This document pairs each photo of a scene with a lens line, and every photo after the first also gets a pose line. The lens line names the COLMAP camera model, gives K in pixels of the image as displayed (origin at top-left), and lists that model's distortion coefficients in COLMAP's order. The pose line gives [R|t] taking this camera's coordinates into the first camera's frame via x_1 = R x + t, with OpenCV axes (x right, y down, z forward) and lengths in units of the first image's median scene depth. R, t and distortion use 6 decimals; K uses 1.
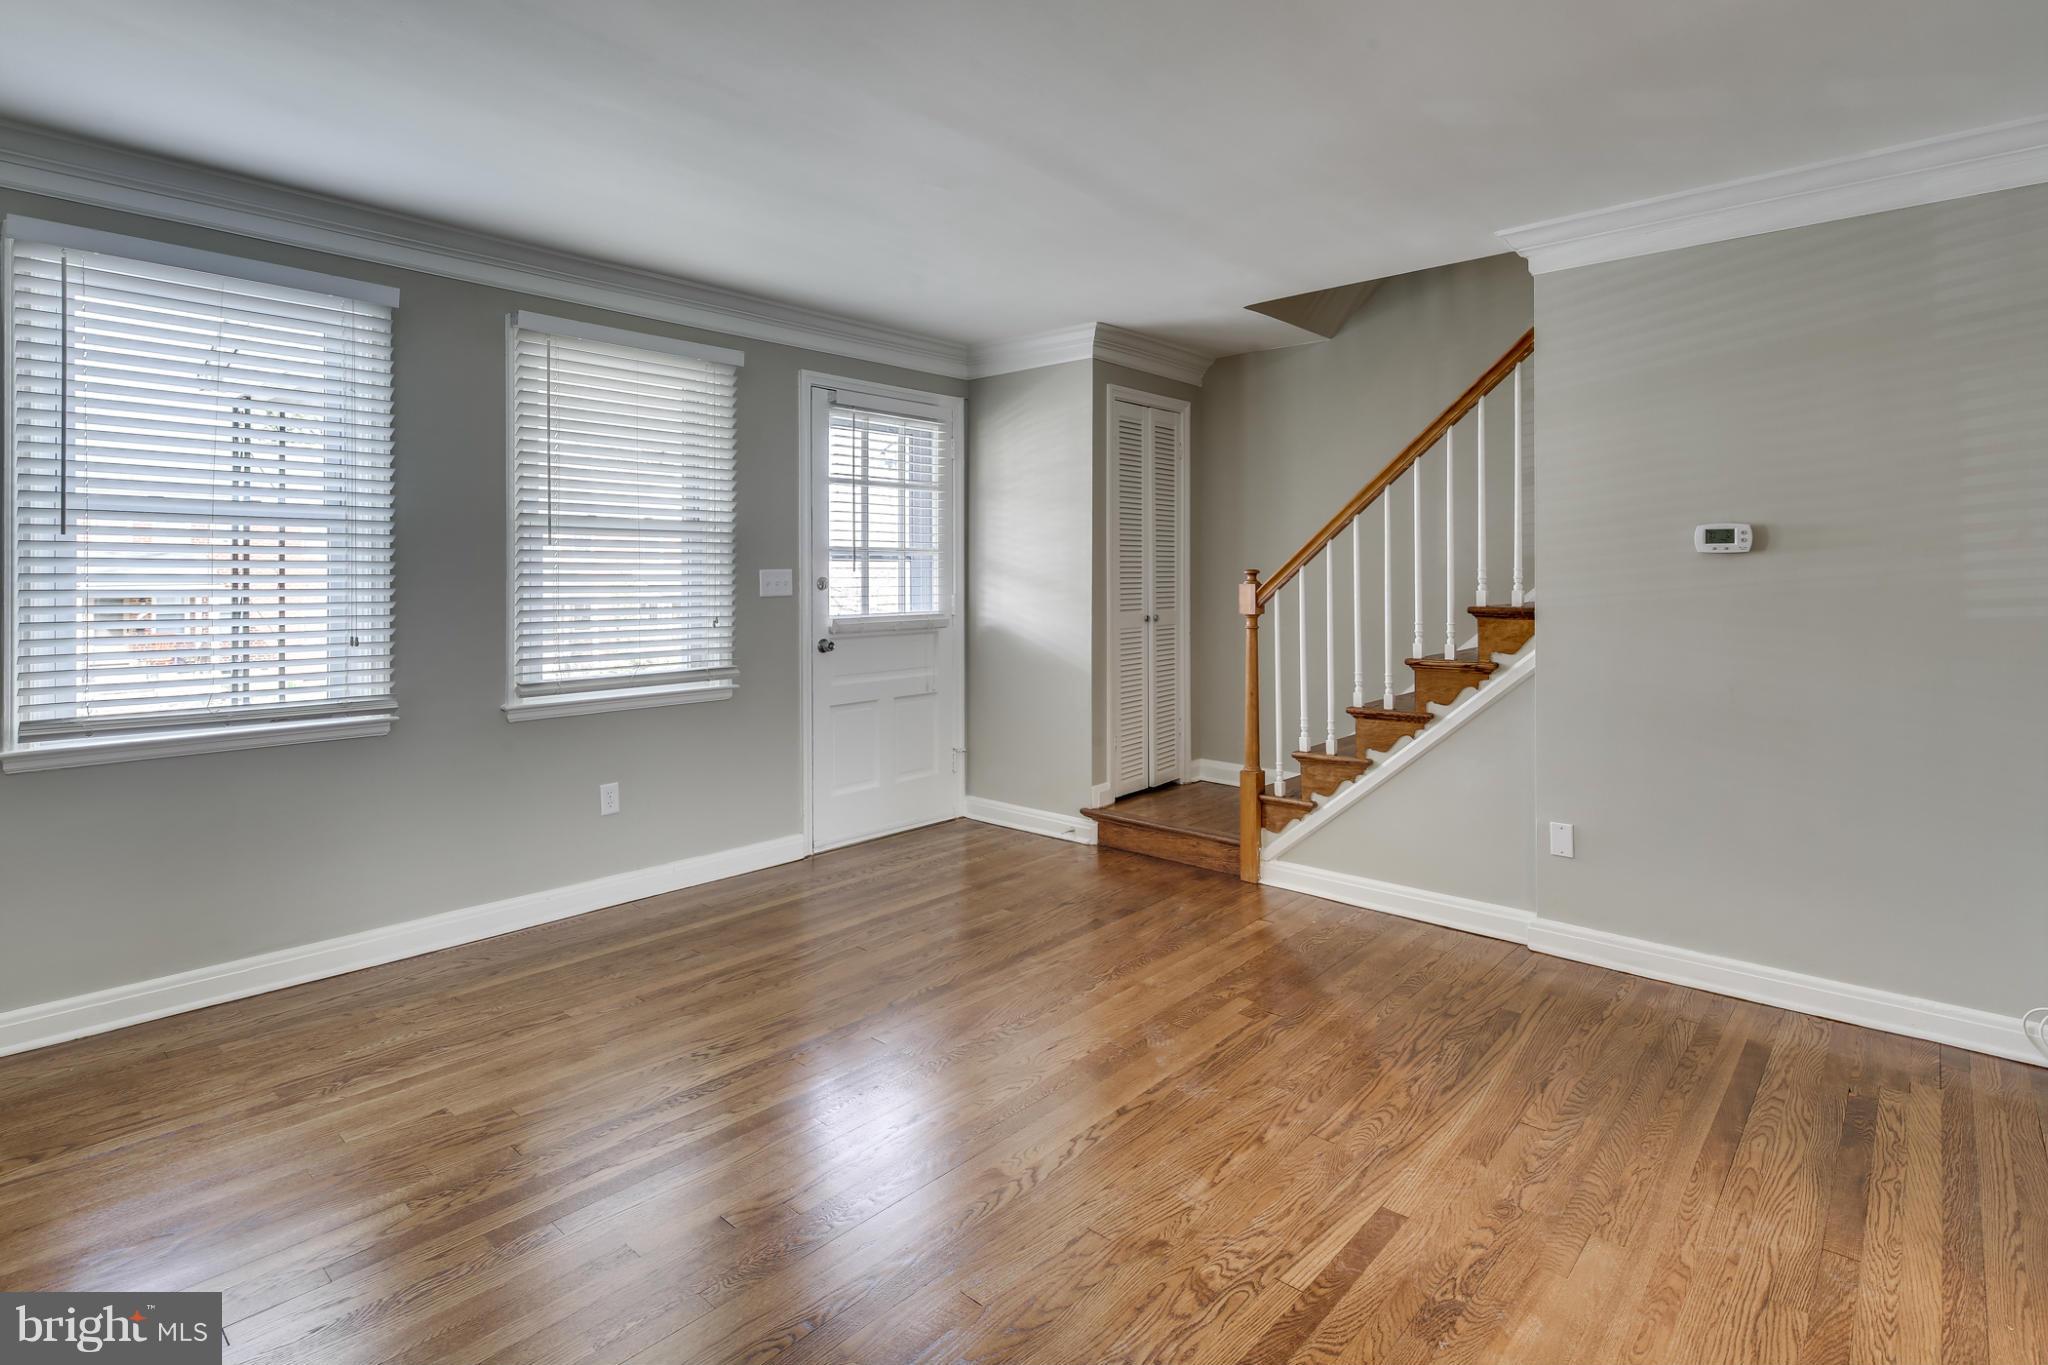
lens RADIAL K [[1014.4, 0, 1014.3], [0, 1014.4, 575.9], [0, 0, 1]] dist [0.008808, -0.005670]
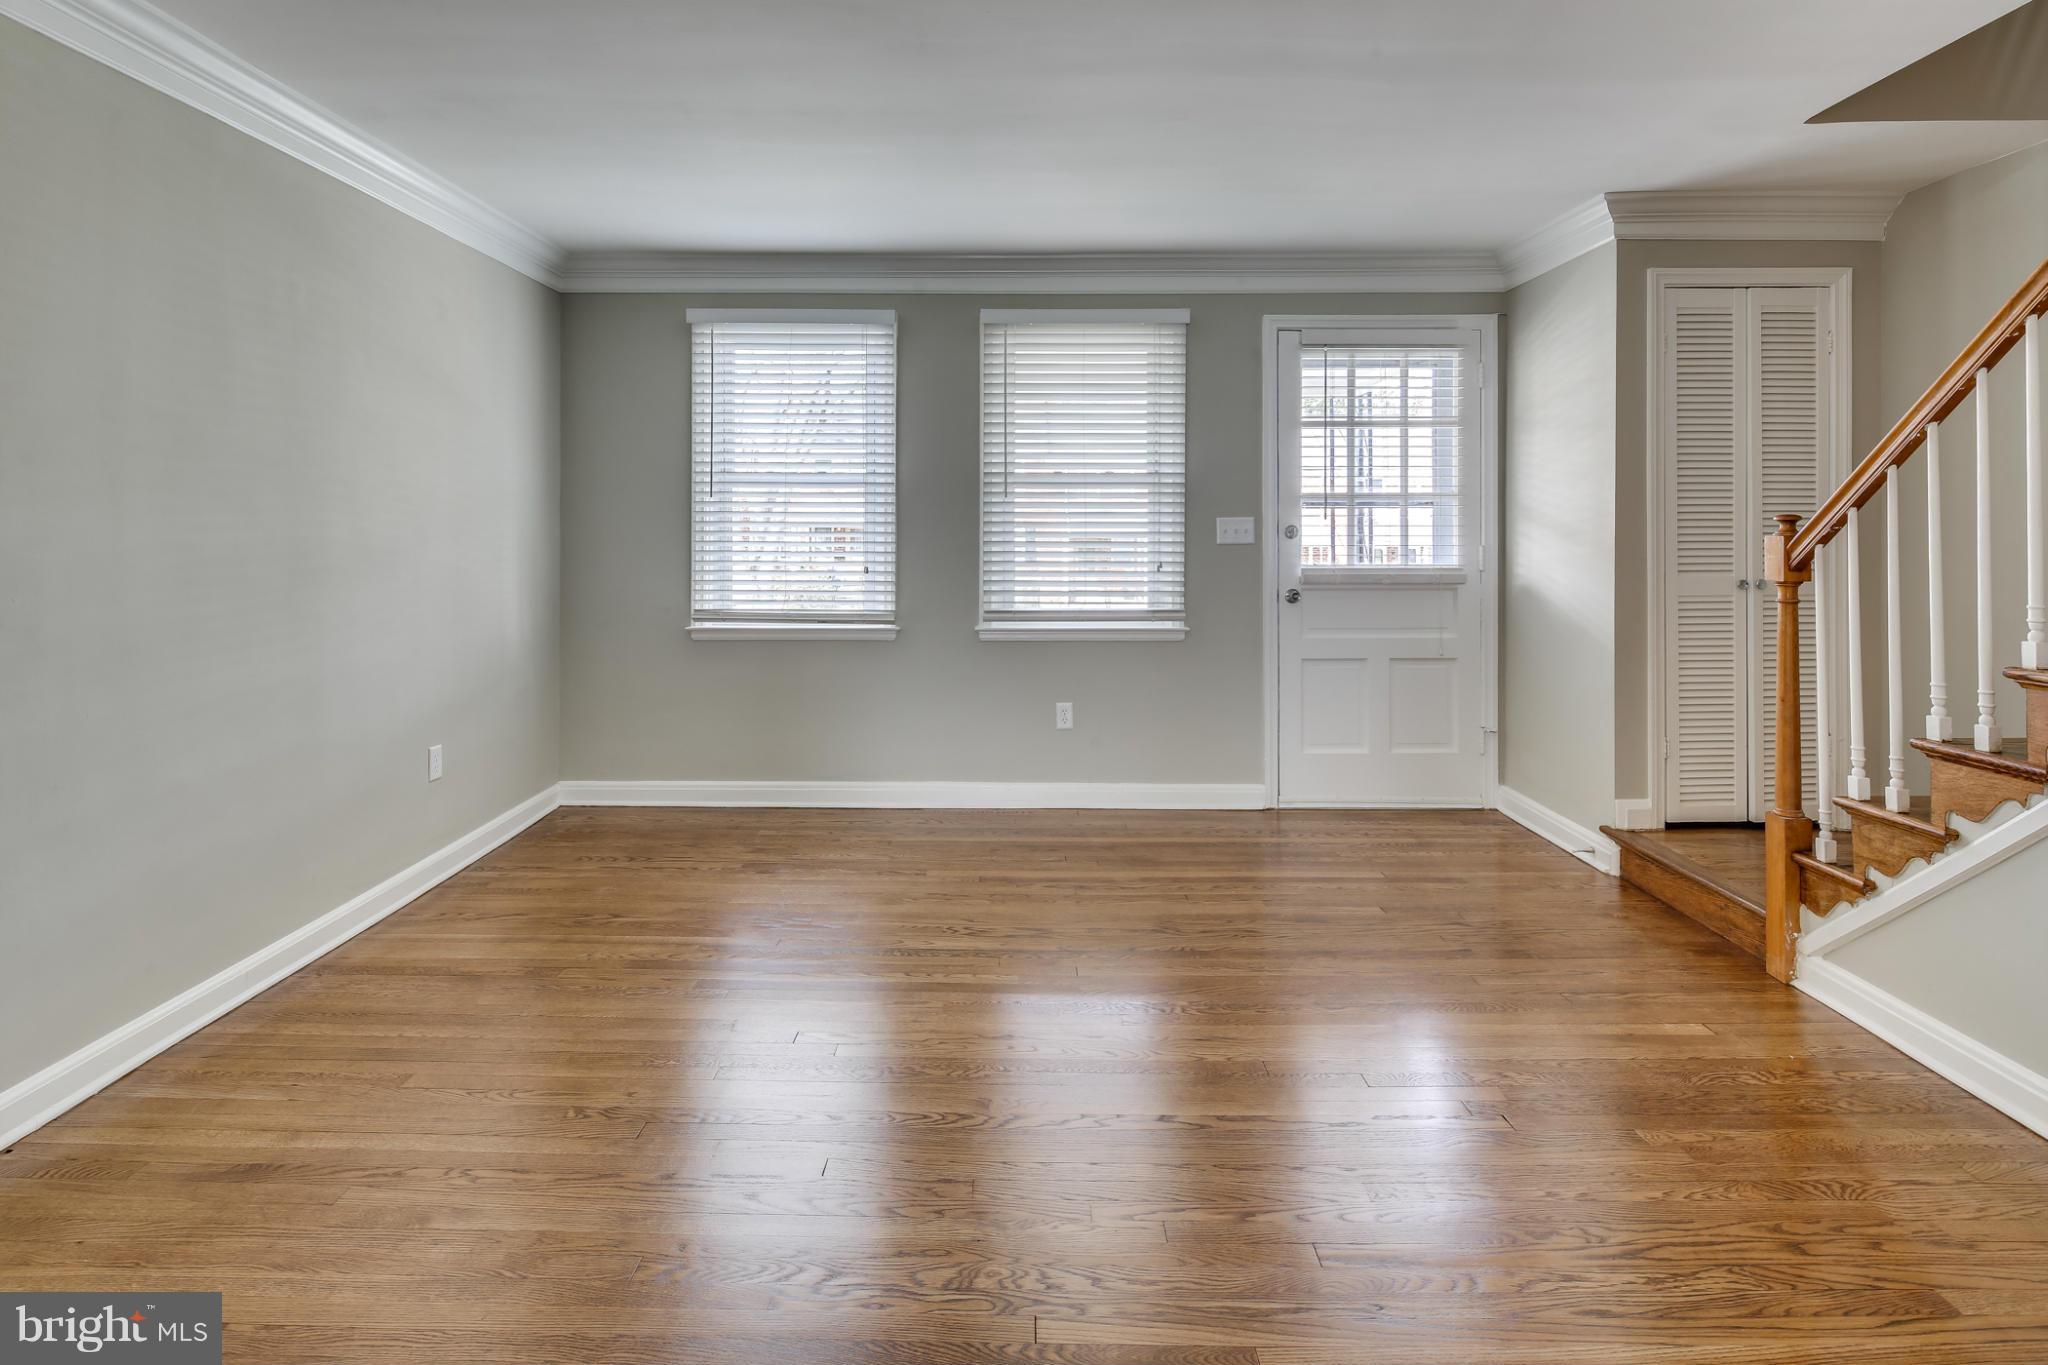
lens RADIAL K [[1014.4, 0, 1022.1], [0, 1014.4, 523.1], [0, 0, 1]] dist [0.008808, -0.005670]
pose [[0.669246, 0.000176, -0.743041, 0.400258], [-0.002561, 0.999995, -0.002070, 0.002138], [0.743037, 0.003288, 0.669242, 0.176823]]
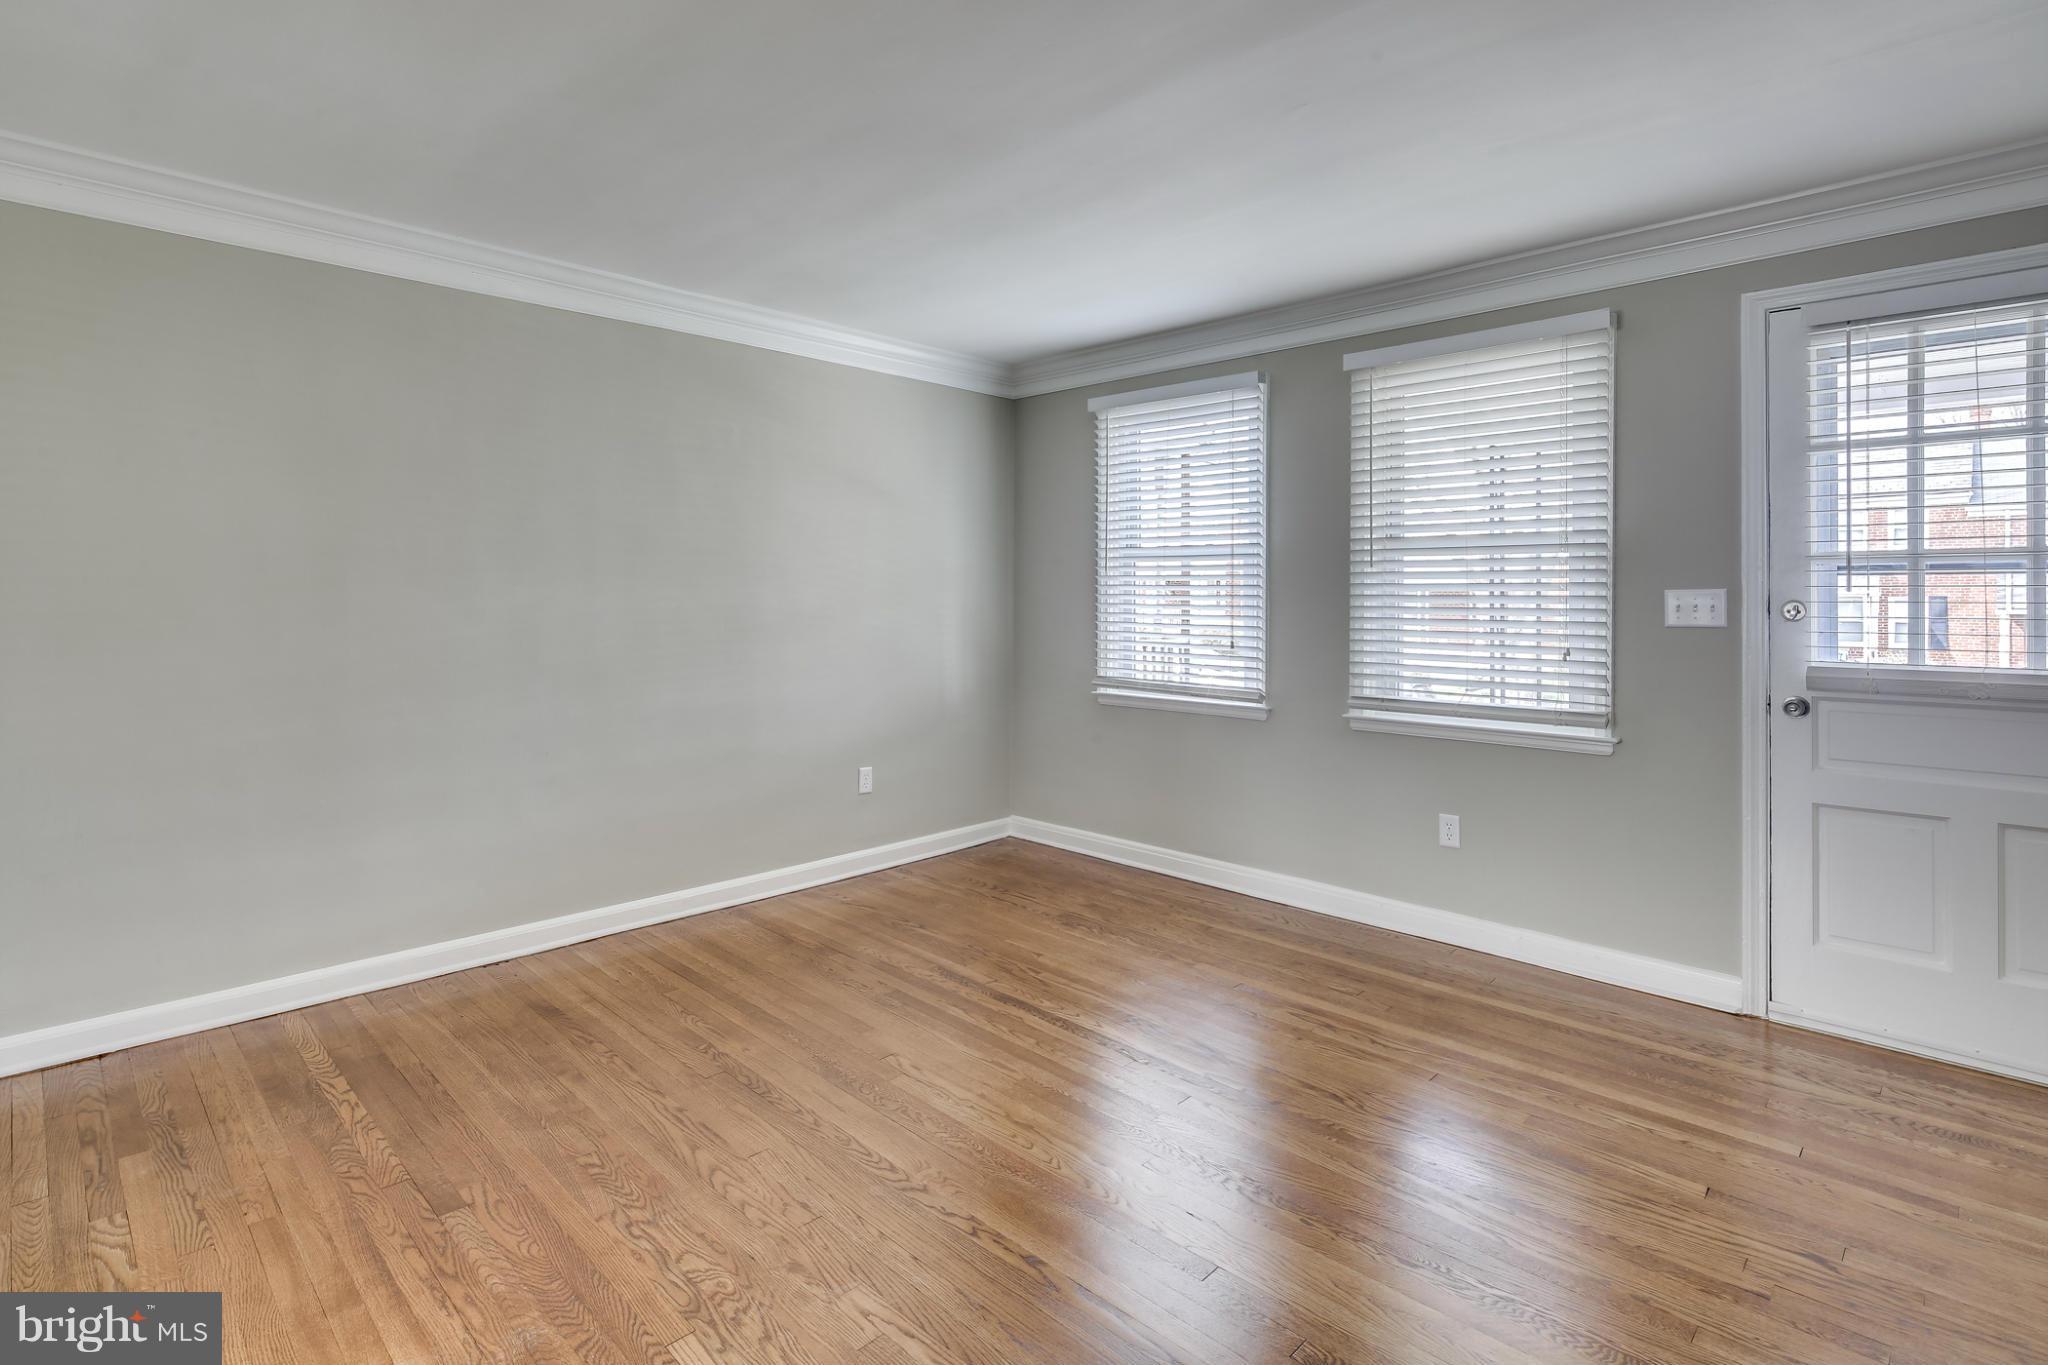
lens RADIAL K [[1014.4, 0, 1025.6], [0, 1014.4, 591.9], [0, 0, 1]] dist [0.008808, -0.005670]
pose [[-0.035050, -0.003284, -0.999380, 0.530943], [-0.005663, 0.999979, -0.003087, 0.000558], [0.999370, 0.005552, -0.035068, 0.593007]]
